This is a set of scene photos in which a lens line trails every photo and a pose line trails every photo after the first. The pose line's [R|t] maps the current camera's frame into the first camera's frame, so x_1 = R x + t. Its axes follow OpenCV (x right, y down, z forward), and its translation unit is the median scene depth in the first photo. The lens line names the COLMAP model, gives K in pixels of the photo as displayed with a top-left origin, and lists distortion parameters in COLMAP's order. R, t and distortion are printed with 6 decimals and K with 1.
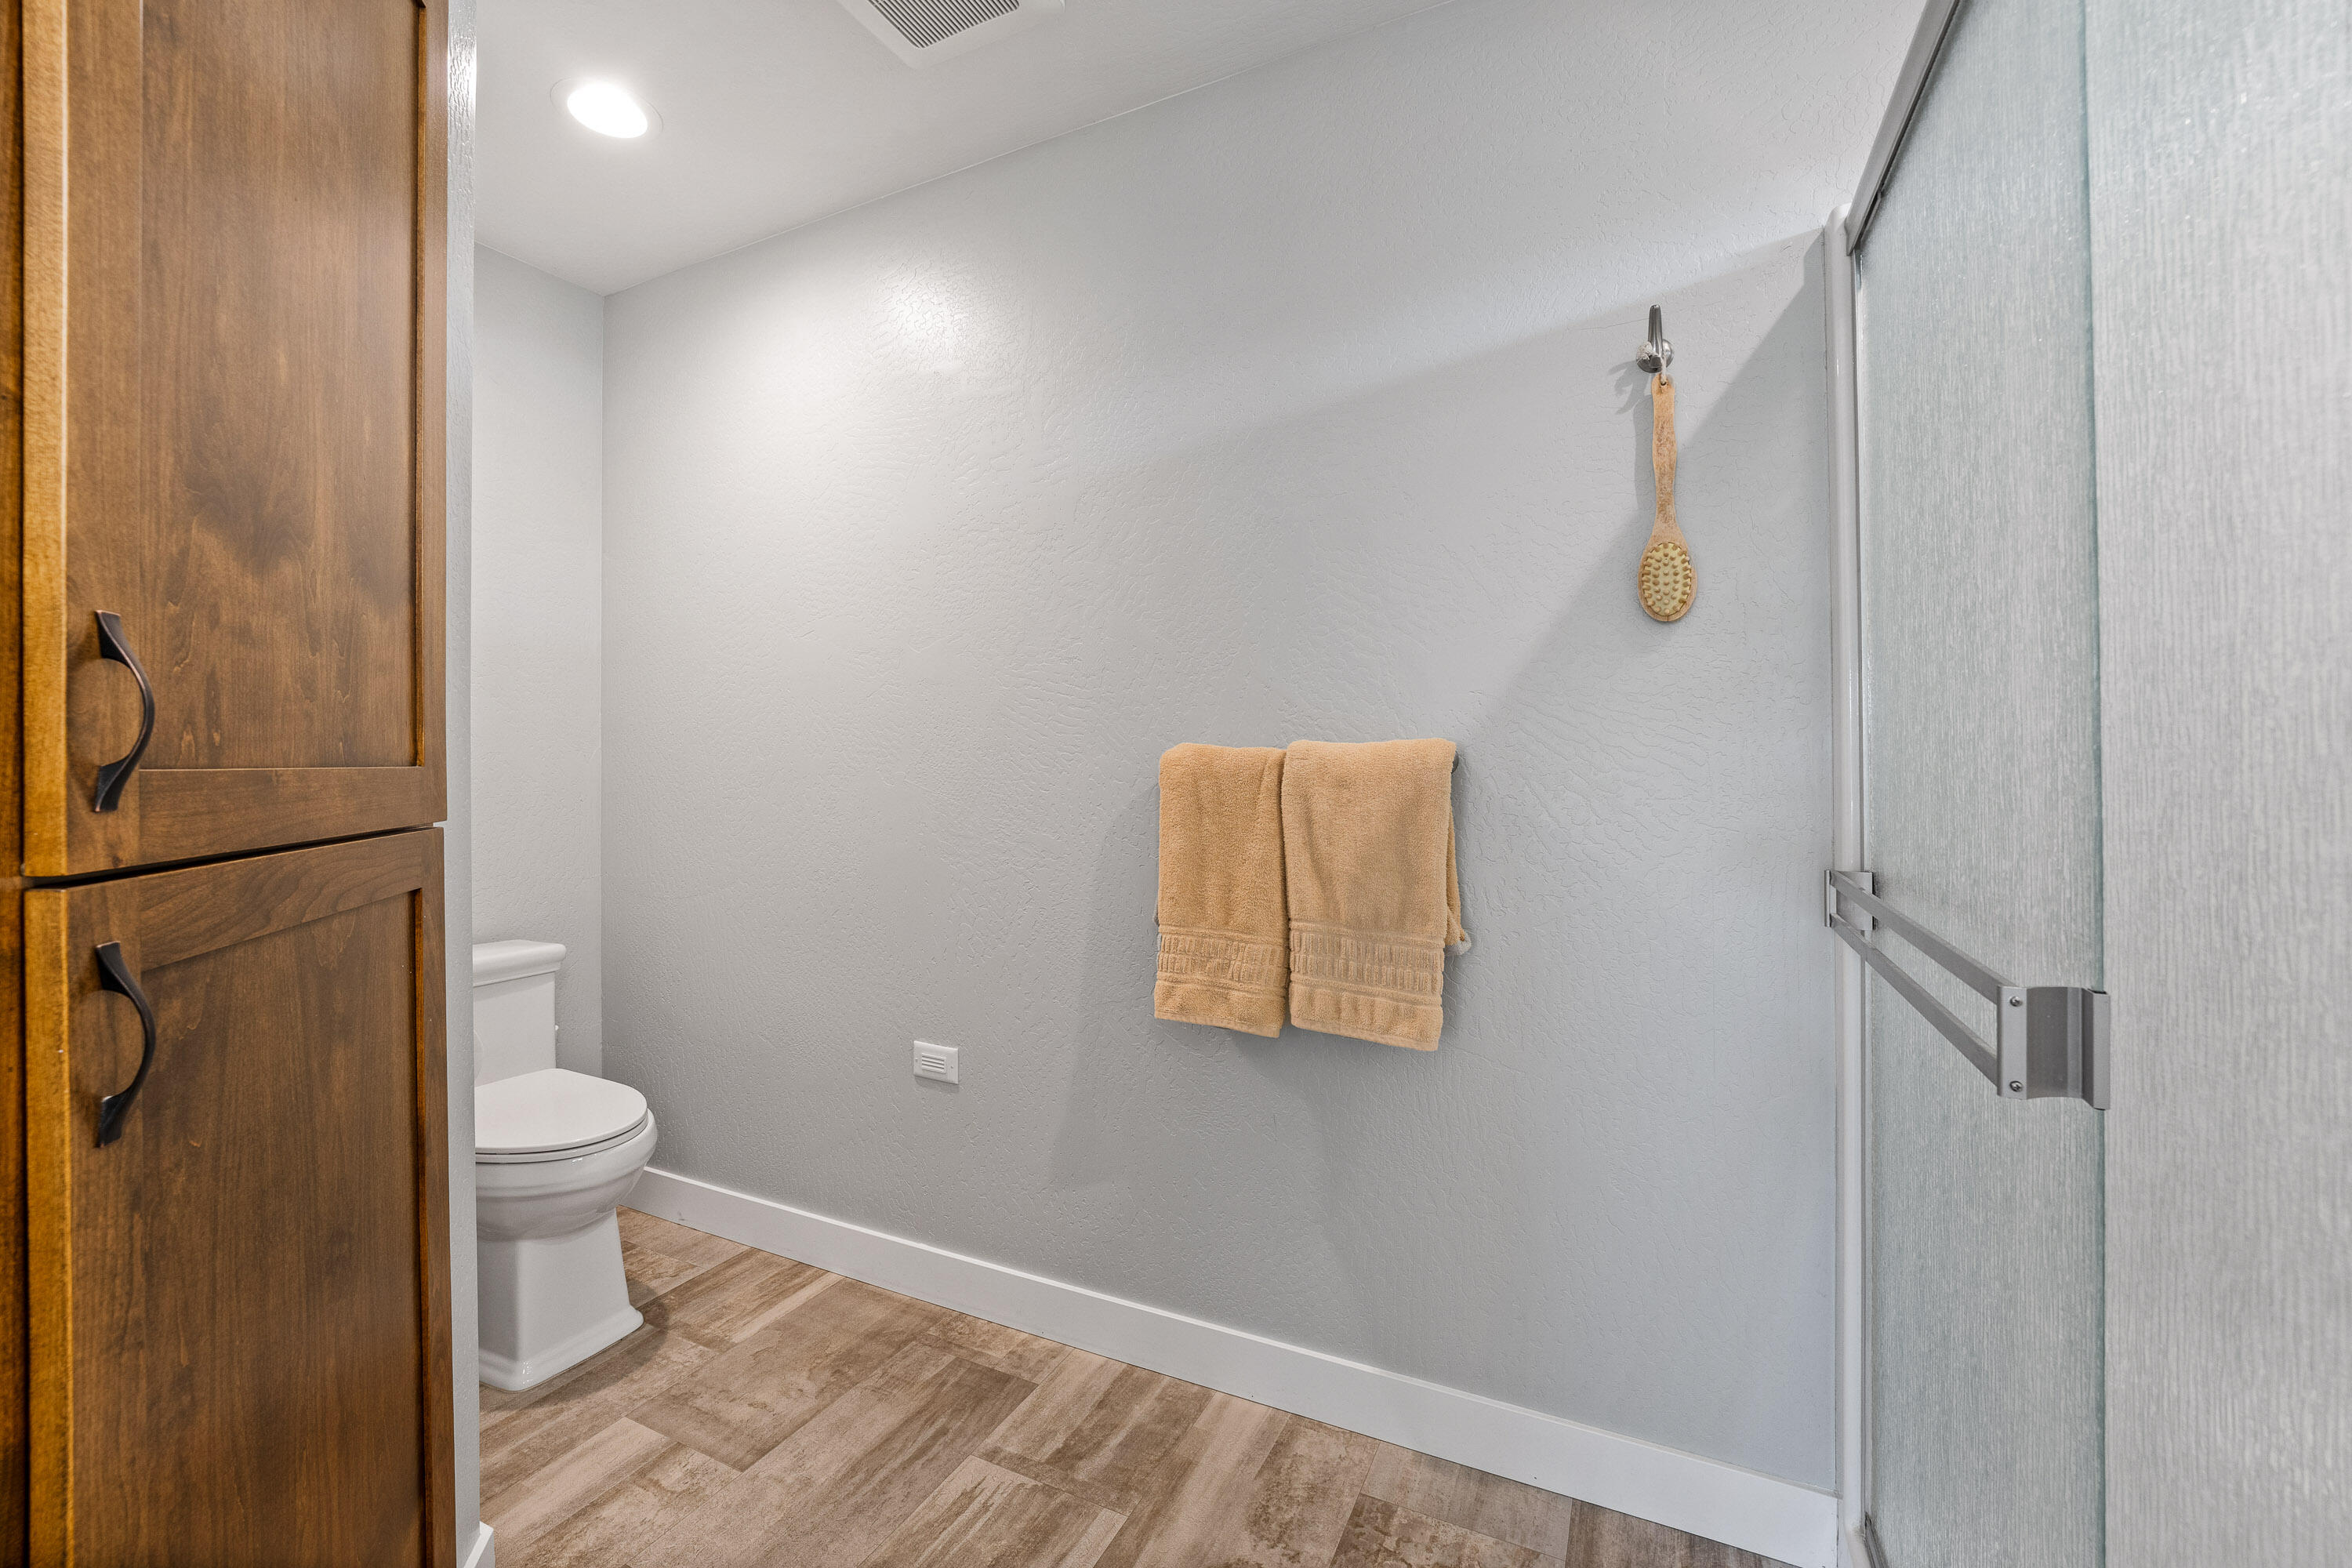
lens RADIAL K [[969.2, 0, 1165.7], [0, 969.2, 763.8], [0, 0, 1]] dist [-0.015793, 0.001988]
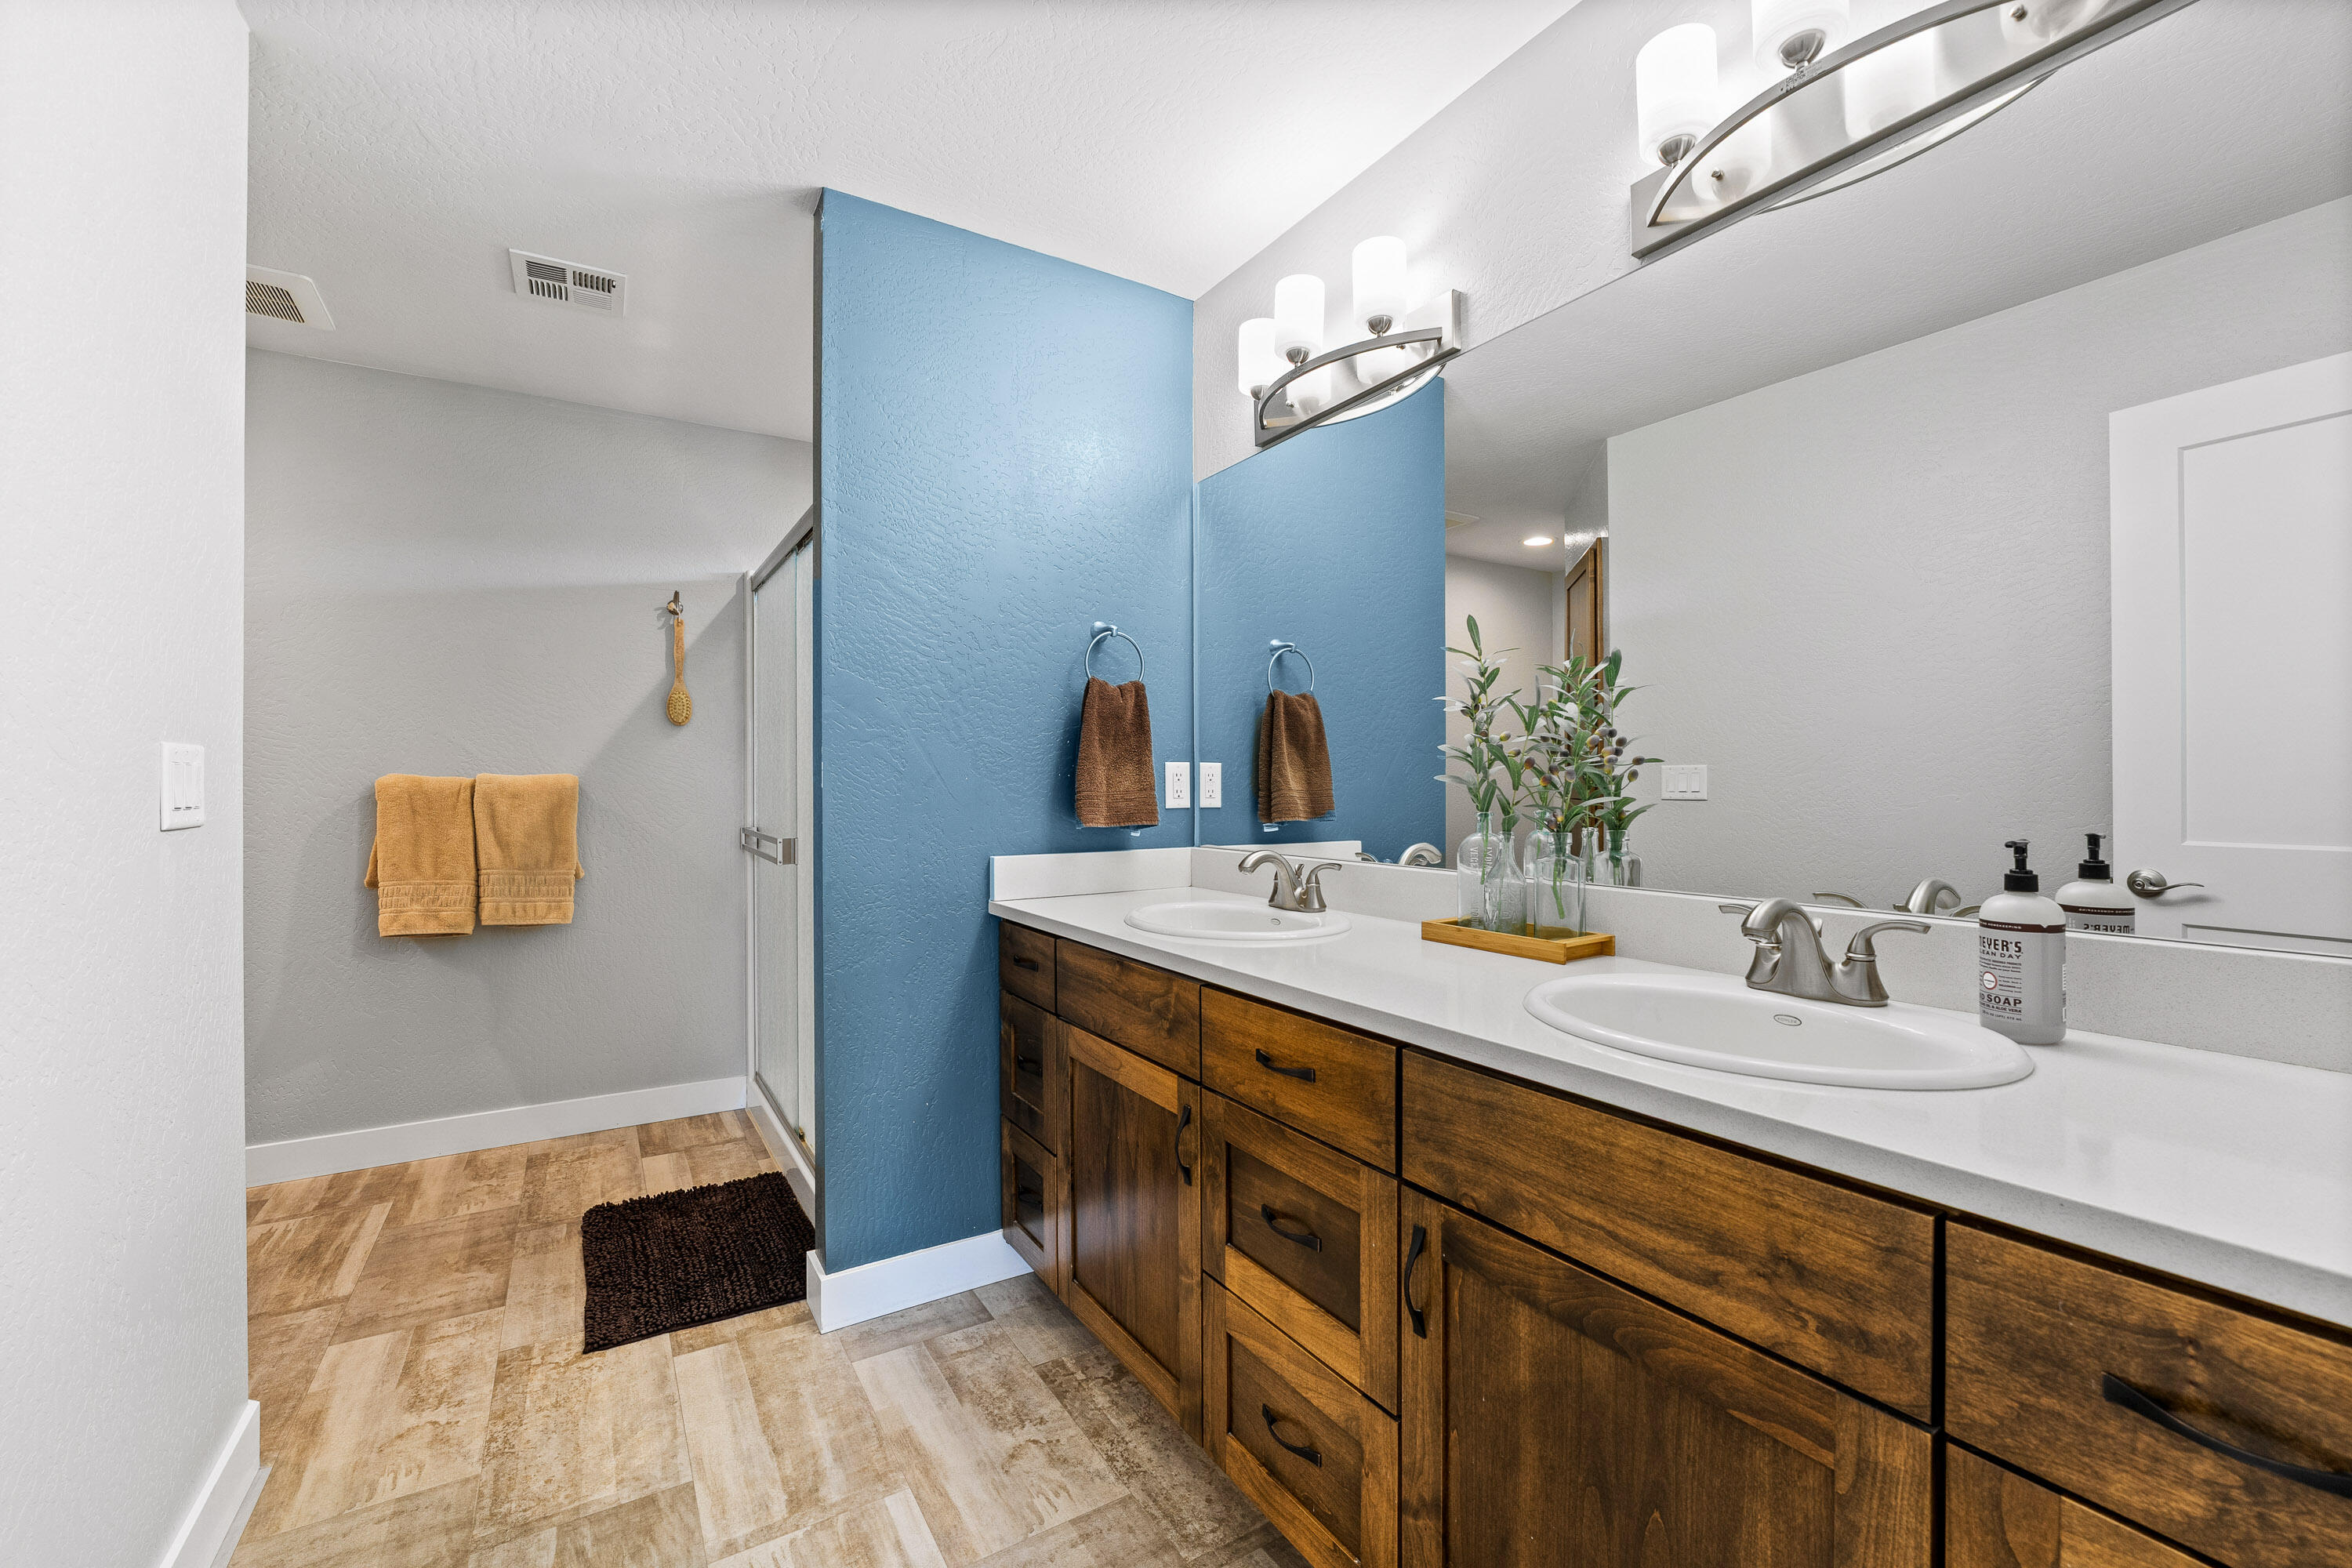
lens RADIAL K [[969.2, 0, 1171.9], [0, 969.2, 787.2], [0, 0, 1]] dist [-0.015793, 0.001988]
pose [[0.529306, 0.009165, 0.848381, -0.765108], [-0.002802, 0.999955, -0.009054, 0.016216], [-0.848426, 0.002415, 0.529308, -1.148521]]
